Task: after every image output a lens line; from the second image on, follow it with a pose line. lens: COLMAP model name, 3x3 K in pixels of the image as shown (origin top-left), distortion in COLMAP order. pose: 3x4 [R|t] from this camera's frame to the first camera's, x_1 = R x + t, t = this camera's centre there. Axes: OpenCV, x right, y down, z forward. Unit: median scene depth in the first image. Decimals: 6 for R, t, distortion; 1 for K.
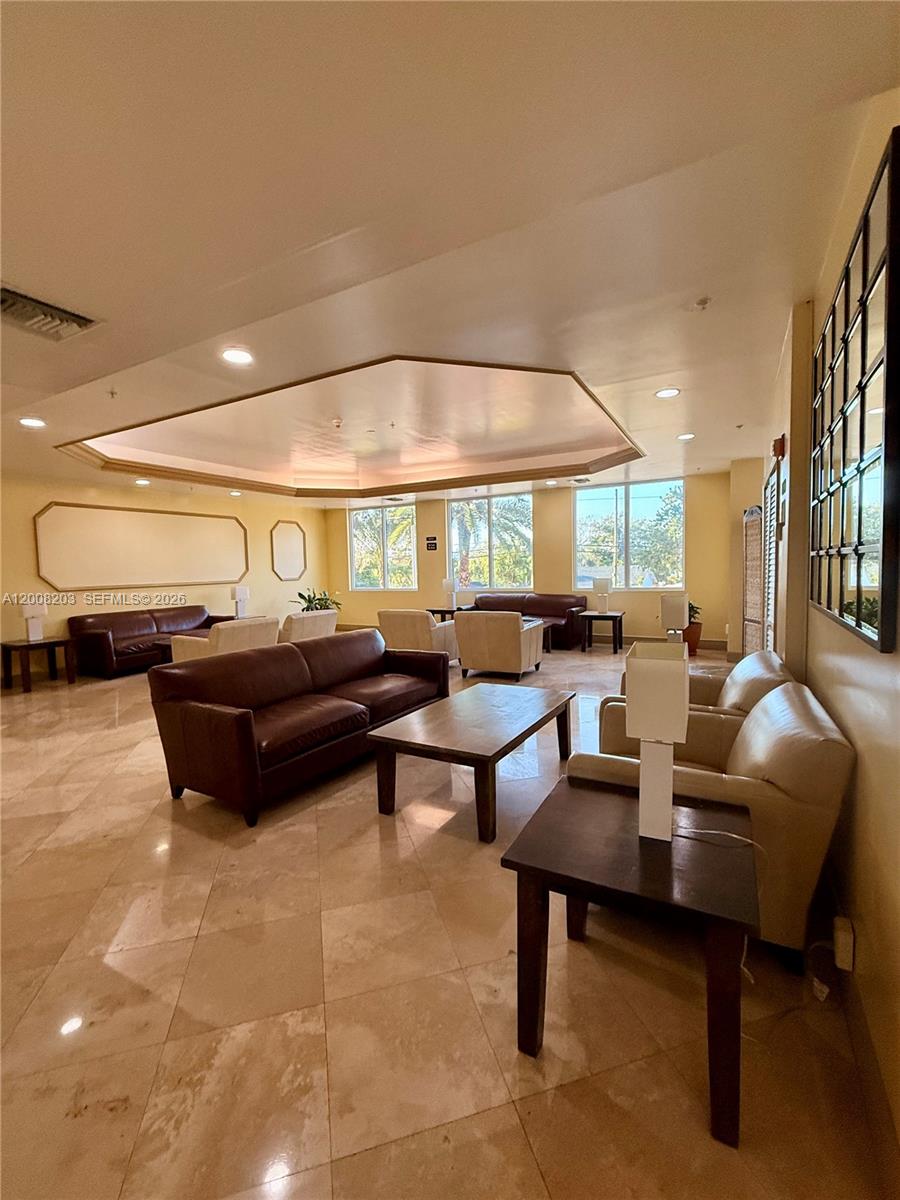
lens RADIAL K [[520.6, 0, 450.6], [0, 520.6, 599.2], [0, 0, 1]] dist [0.000240, 0.000006]
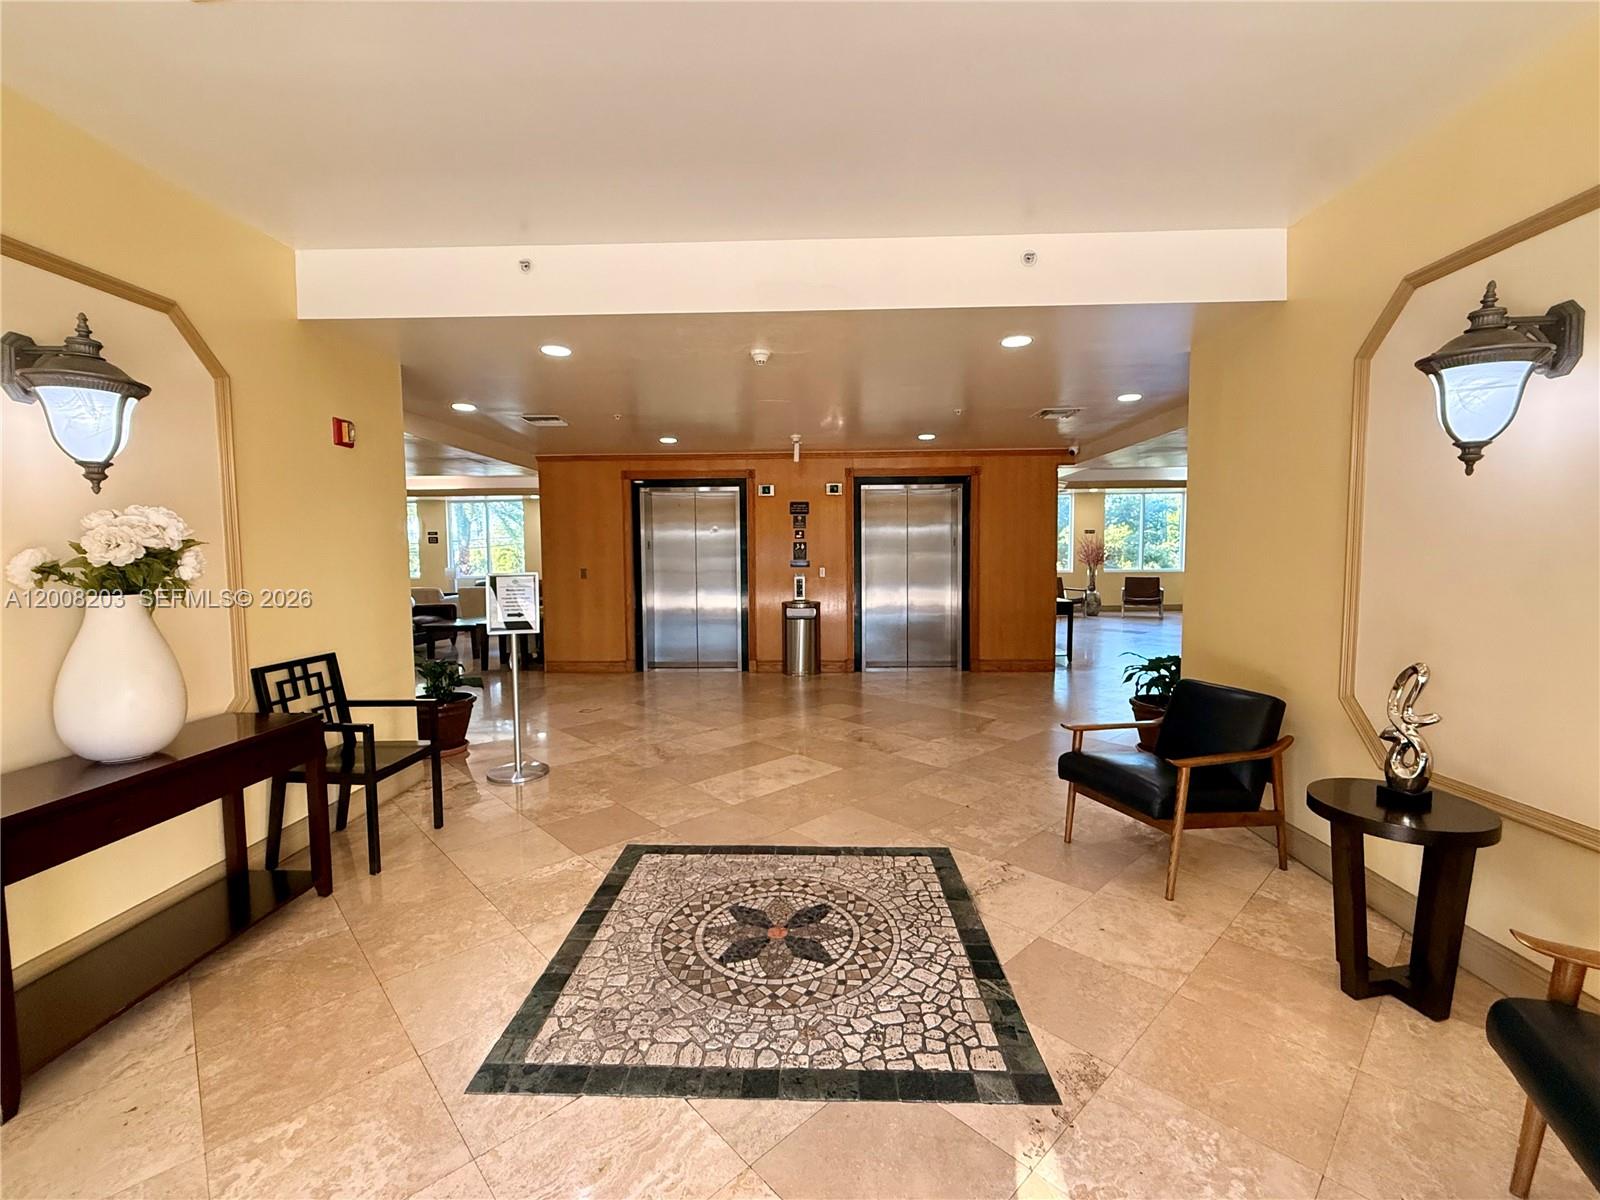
lens RADIAL K [[694.2, 0, 800.3], [0, 694.2, 601.4], [0, 0, 1]] dist [0.000240, 0.000006]
pose [[0.888441, -0.011820, 0.458838, -0.020970], [0.013996, 0.999901, -0.001343, 0.050492], [-0.458777, 0.007615, 0.888519, -0.765958]]
